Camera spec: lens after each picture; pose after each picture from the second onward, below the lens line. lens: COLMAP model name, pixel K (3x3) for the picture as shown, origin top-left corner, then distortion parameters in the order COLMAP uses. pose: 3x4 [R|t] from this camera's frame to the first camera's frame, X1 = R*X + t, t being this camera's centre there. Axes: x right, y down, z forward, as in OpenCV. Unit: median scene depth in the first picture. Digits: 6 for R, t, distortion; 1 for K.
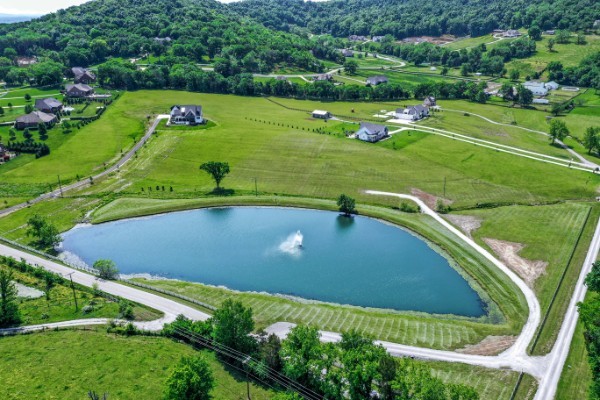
lens RADIAL K [[472.6, 0, 297.8], [0, 472.6, 198.5], [0, 0, 1]] dist [0.014718, 0.001694]
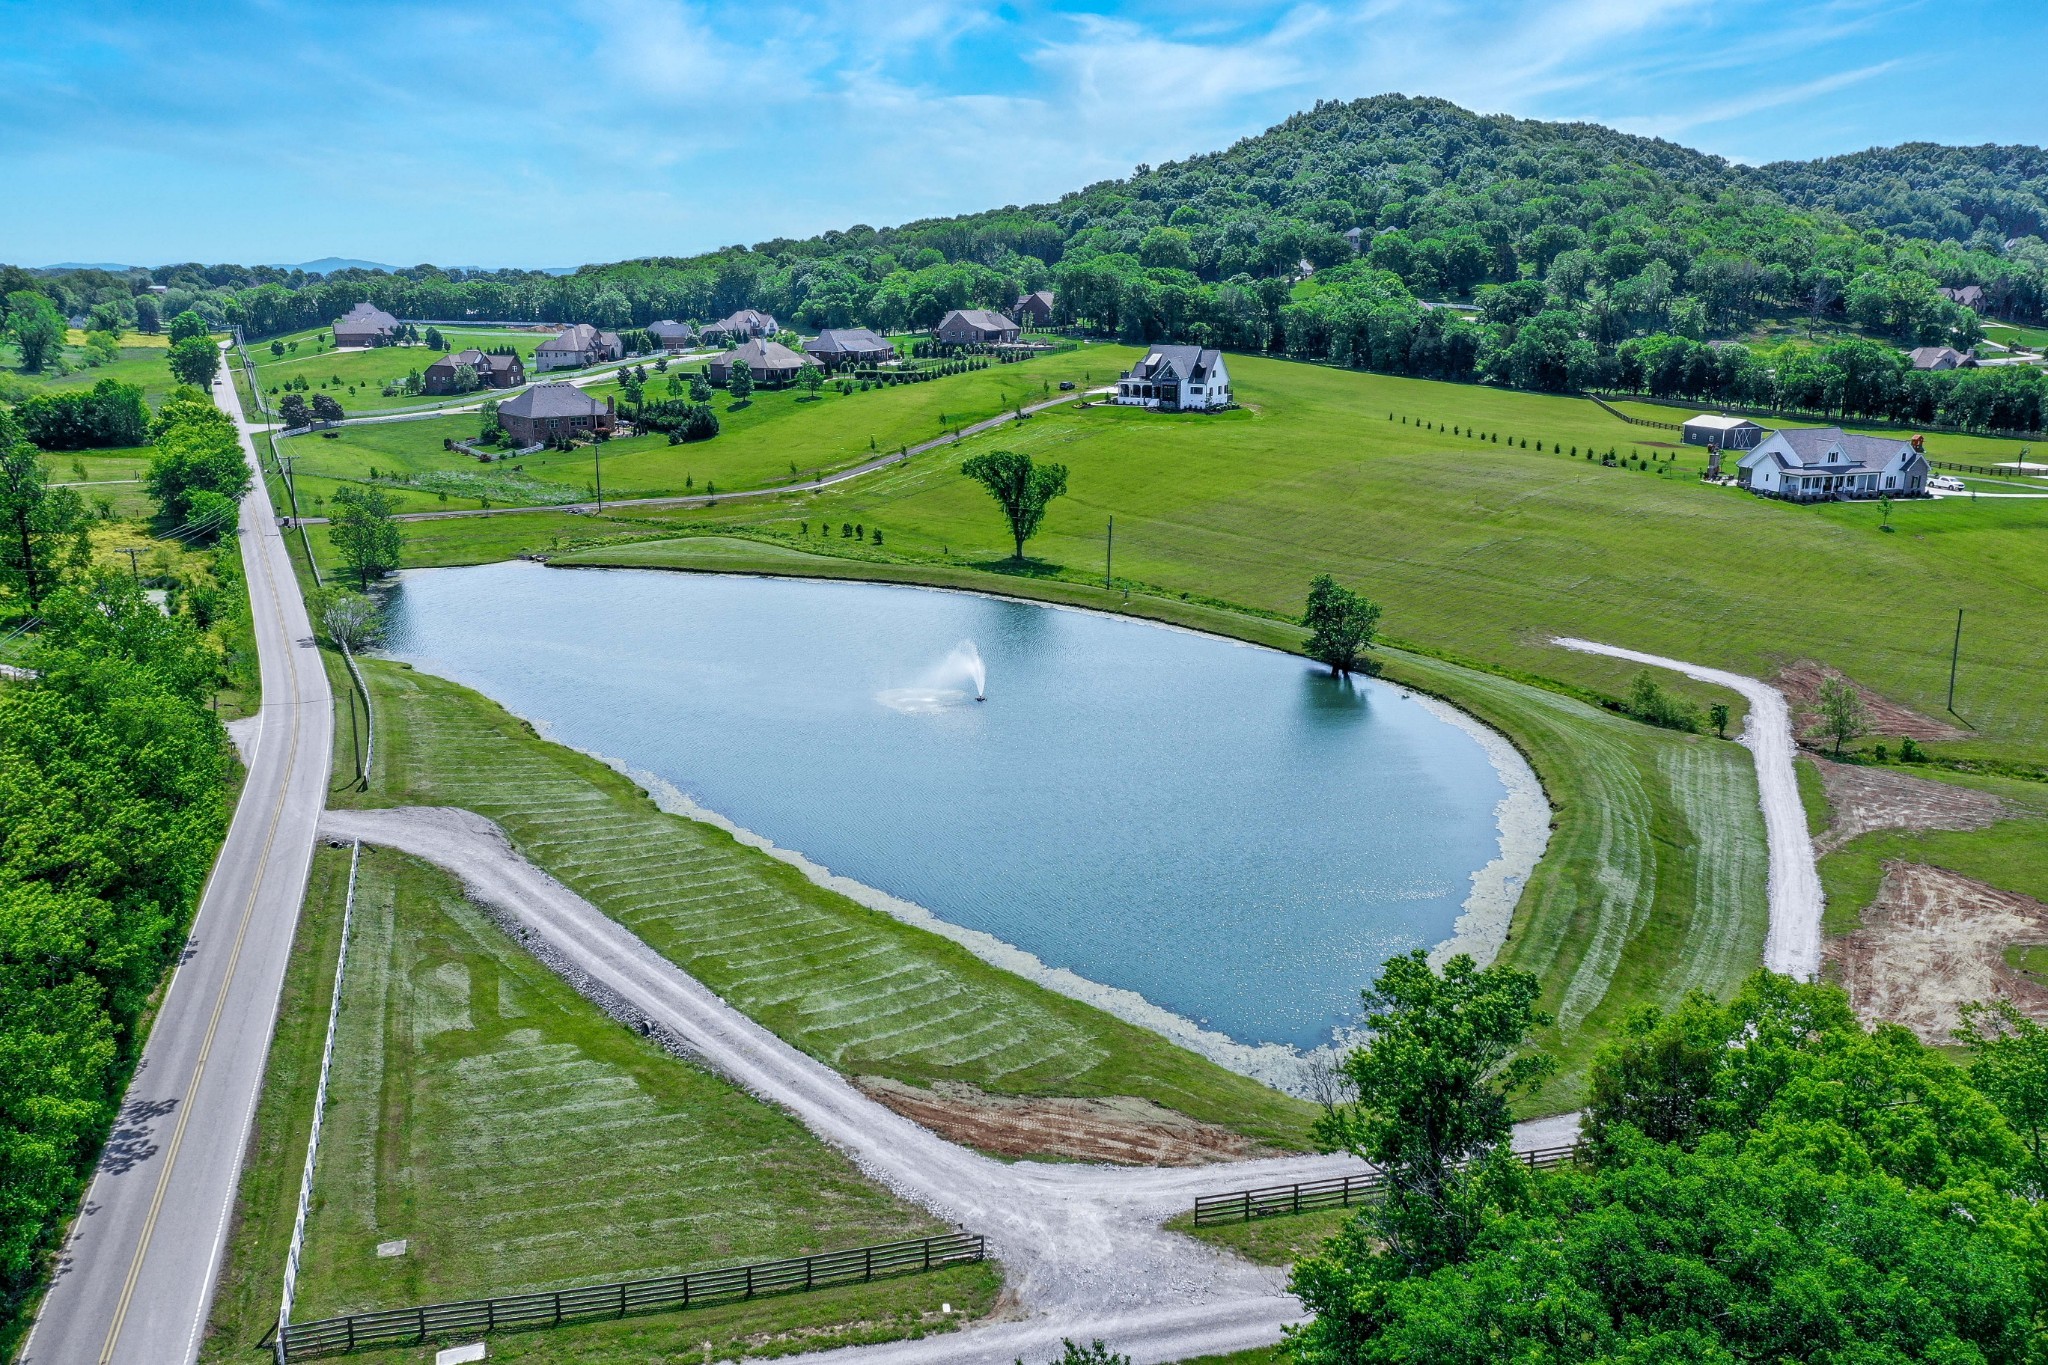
lens RADIAL K [[1613.2, 0, 1016.5], [0, 1613.2, 677.3], [0, 0, 1]] dist [0.014718, 0.001694]
pose [[0.809712, 0.149992, -0.567334, 0.226665], [-0.220754, 0.973624, -0.057657, 0.061712], [0.543722, 0.171927, 0.821467, 0.157869]]
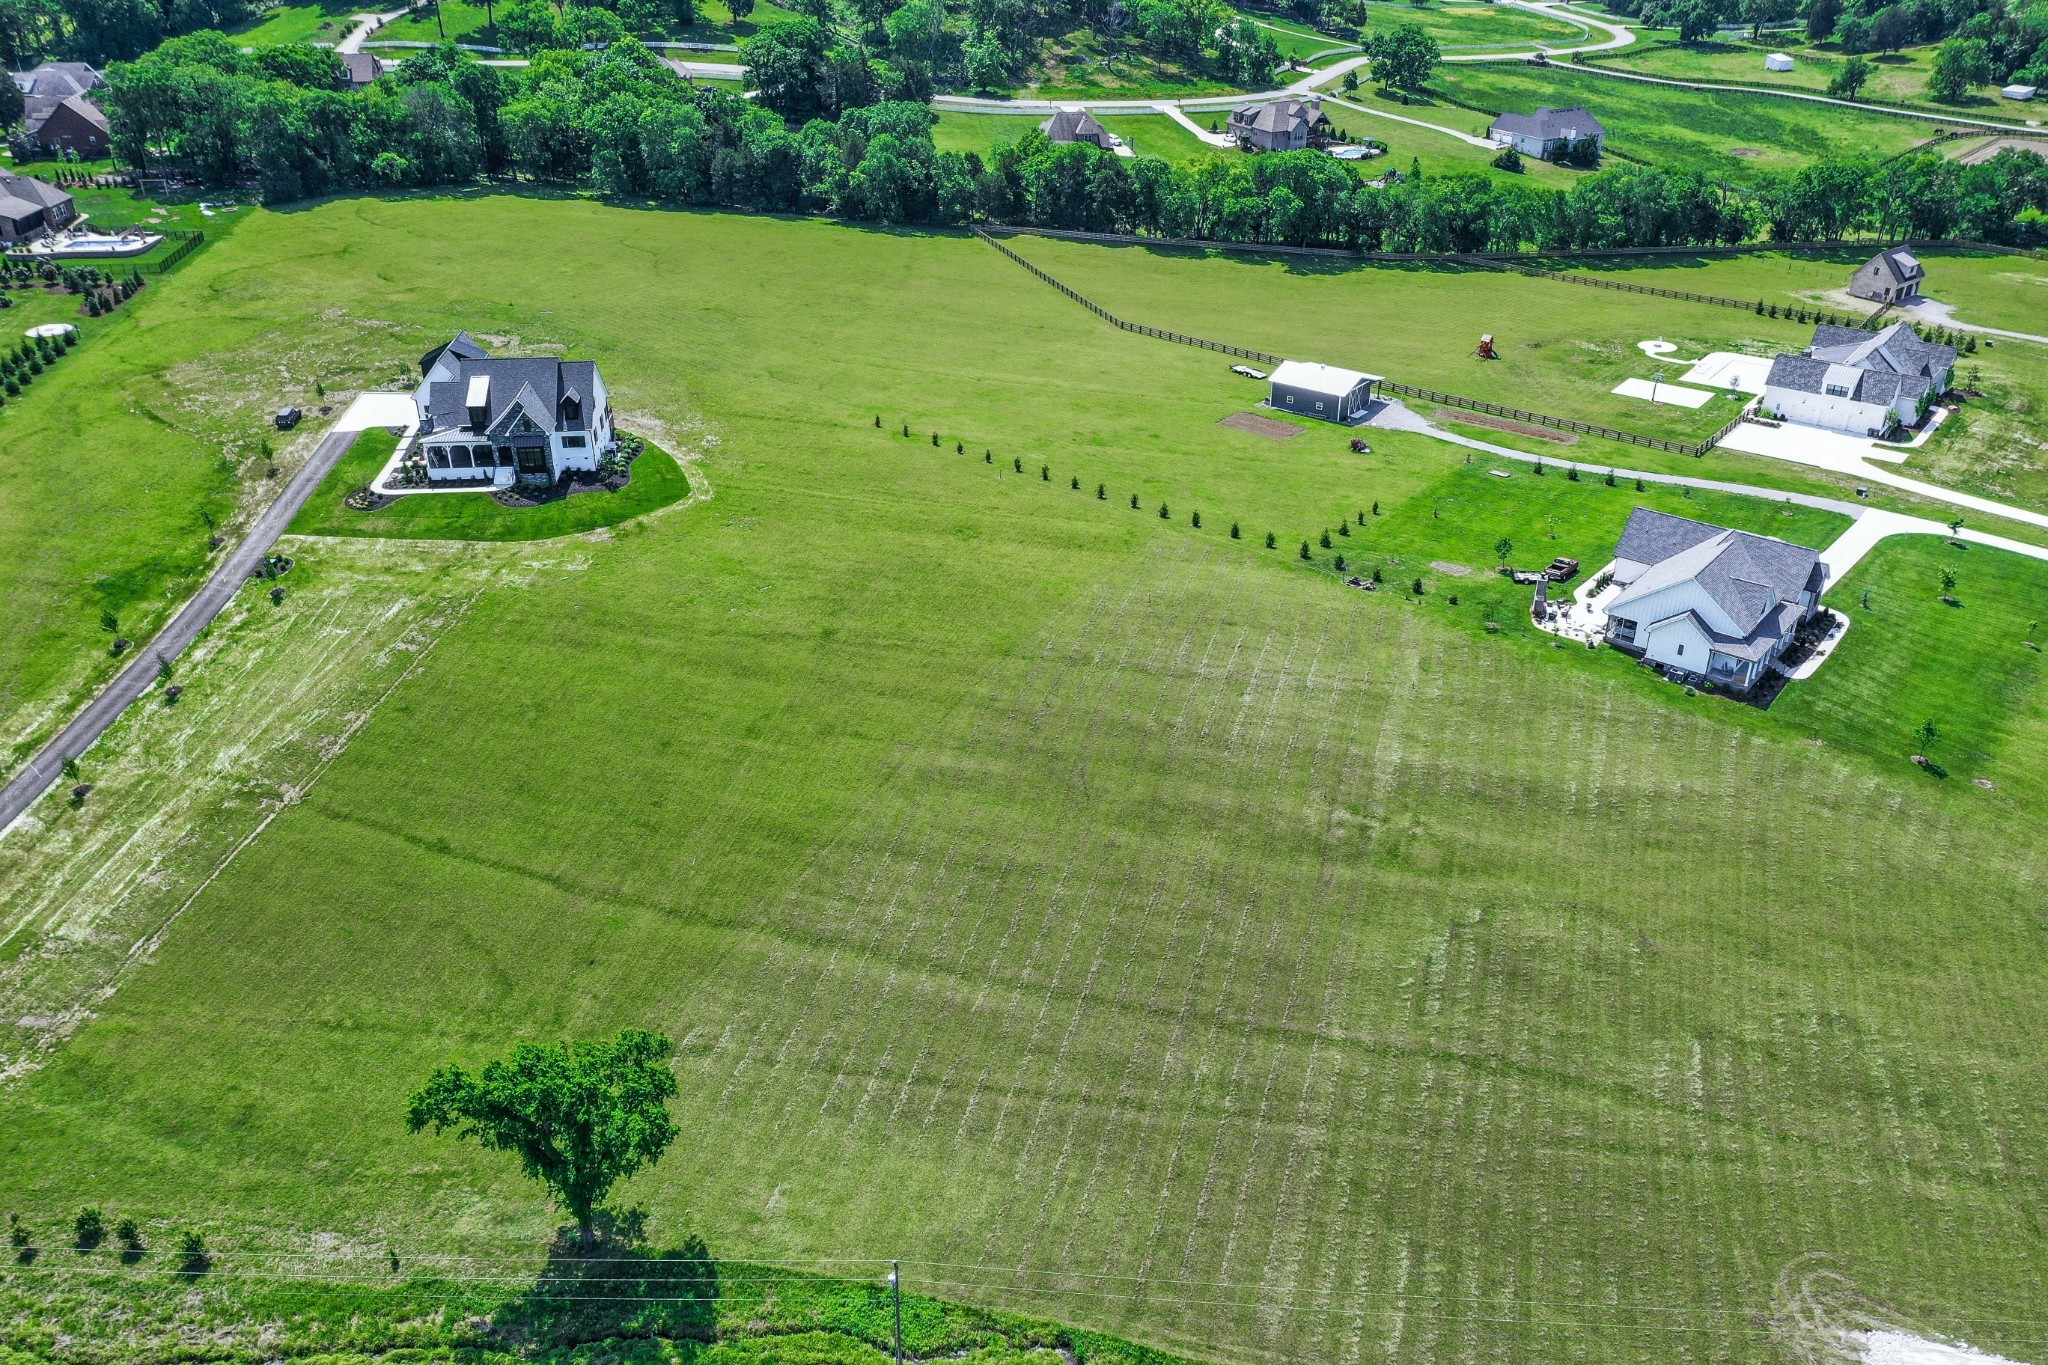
lens RADIAL K [[1613.2, 0, 1016.5], [0, 1613.2, 677.3], [0, 0, 1]] dist [0.014718, 0.001694]
pose [[0.998517, 0.024872, -0.048429, -0.027392], [-0.019045, 0.992918, 0.117265, -0.132598], [0.051002, -0.116169, 0.991919, 0.383320]]
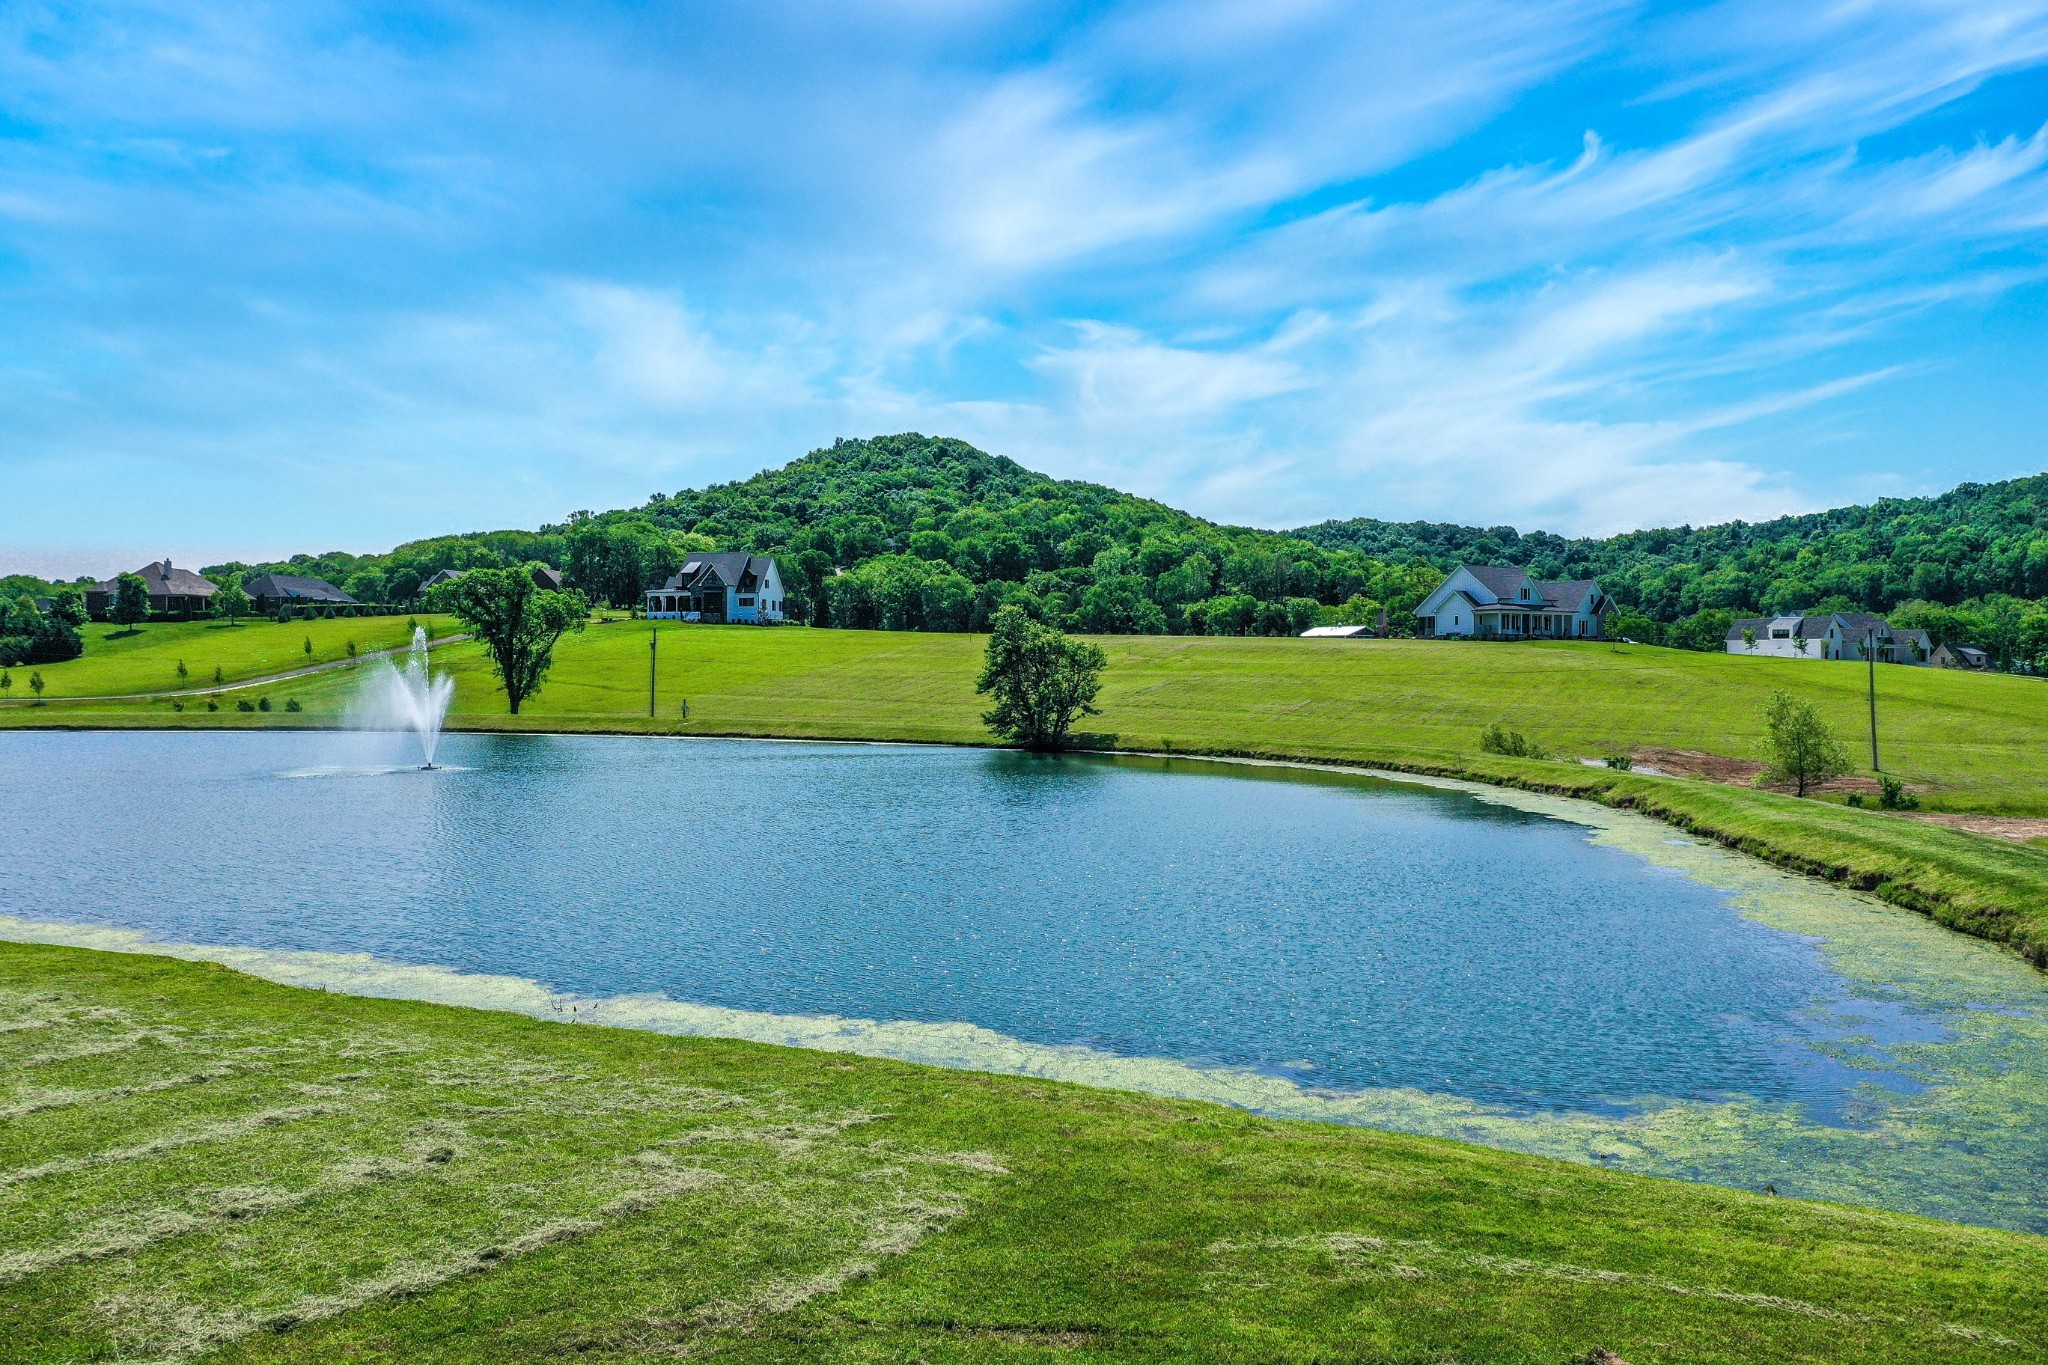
lens RADIAL K [[1613.2, 0, 1016.5], [0, 1613.2, 677.3], [0, 0, 1]] dist [0.014718, 0.001694]
pose [[0.946117, 0.007760, -0.323732, 0.137658], [-0.125150, 0.930797, -0.343444, 0.095926], [0.298663, 0.365454, 0.881614, 0.309069]]
